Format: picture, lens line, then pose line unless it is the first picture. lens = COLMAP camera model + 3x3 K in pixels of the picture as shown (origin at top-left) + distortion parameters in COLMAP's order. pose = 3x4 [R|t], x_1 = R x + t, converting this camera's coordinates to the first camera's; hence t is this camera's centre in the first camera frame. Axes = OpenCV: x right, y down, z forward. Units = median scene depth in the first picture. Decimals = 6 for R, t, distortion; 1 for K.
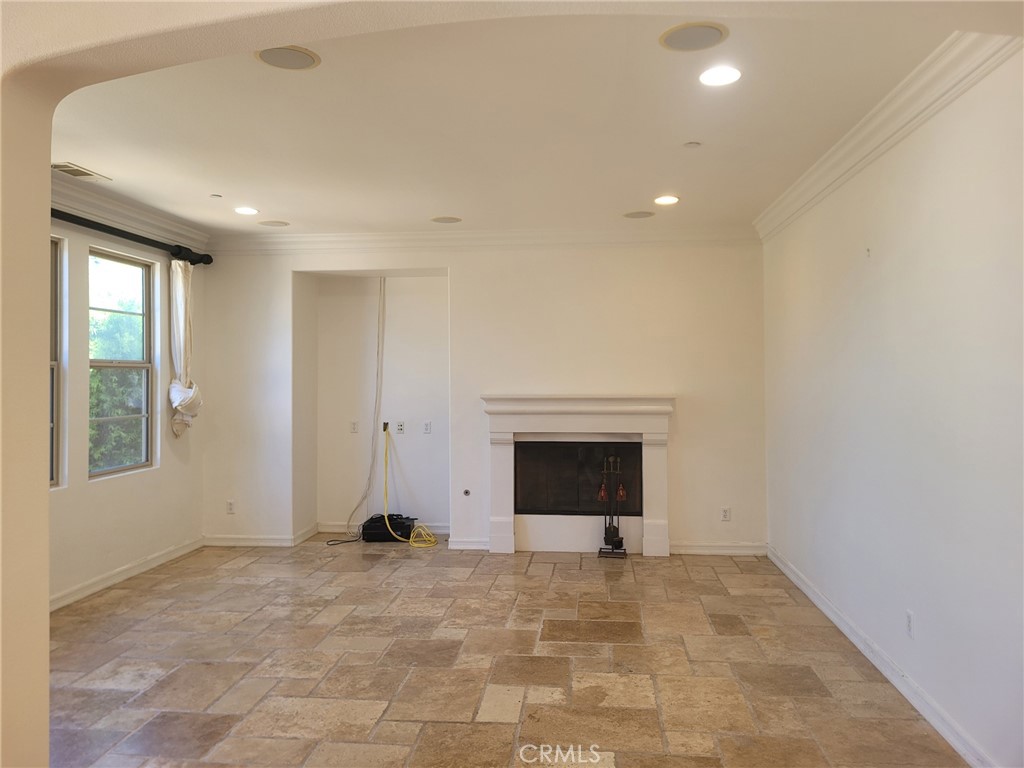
lens RADIAL K [[770.9, 0, 511.6], [0, 770.9, 383.9], [0, 0, 1]] dist [0.000432, -0.012887]
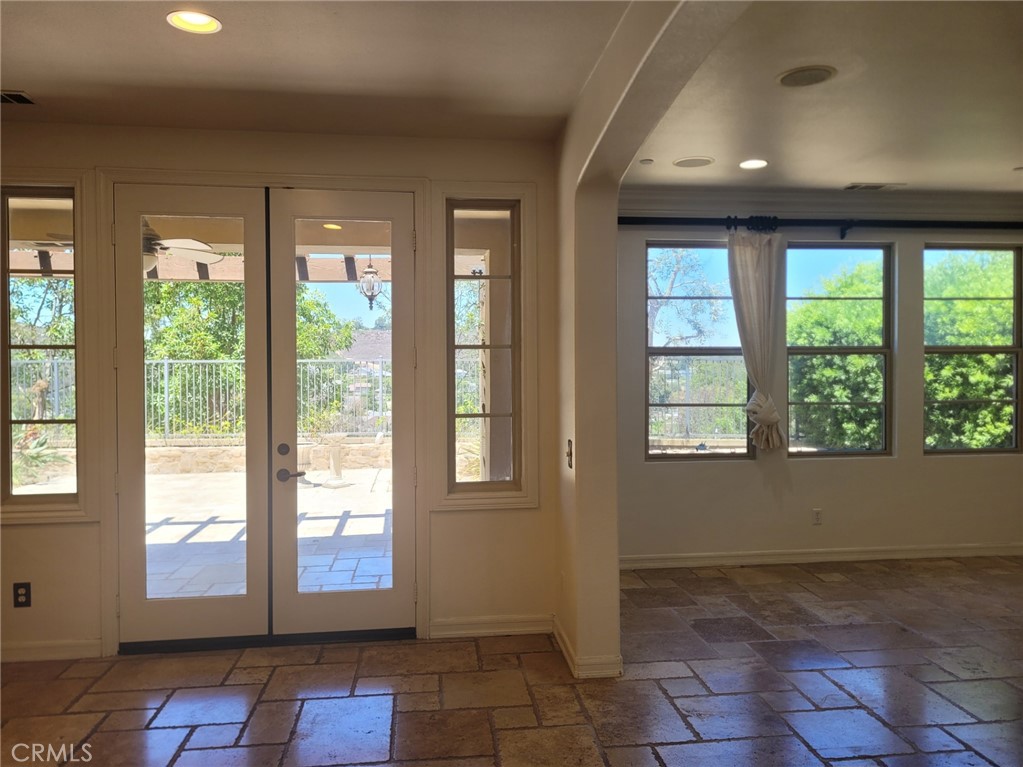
lens RADIAL K [[770.1, 0, 511.6], [0, 770.1, 379.8], [0, 0, 1]] dist [0.000432, -0.012887]
pose [[0.180564, 0.019680, -0.983366, 0.545111], [-0.004769, 0.999806, 0.019133, -0.002092], [0.983552, 0.001235, 0.180623, 0.266704]]
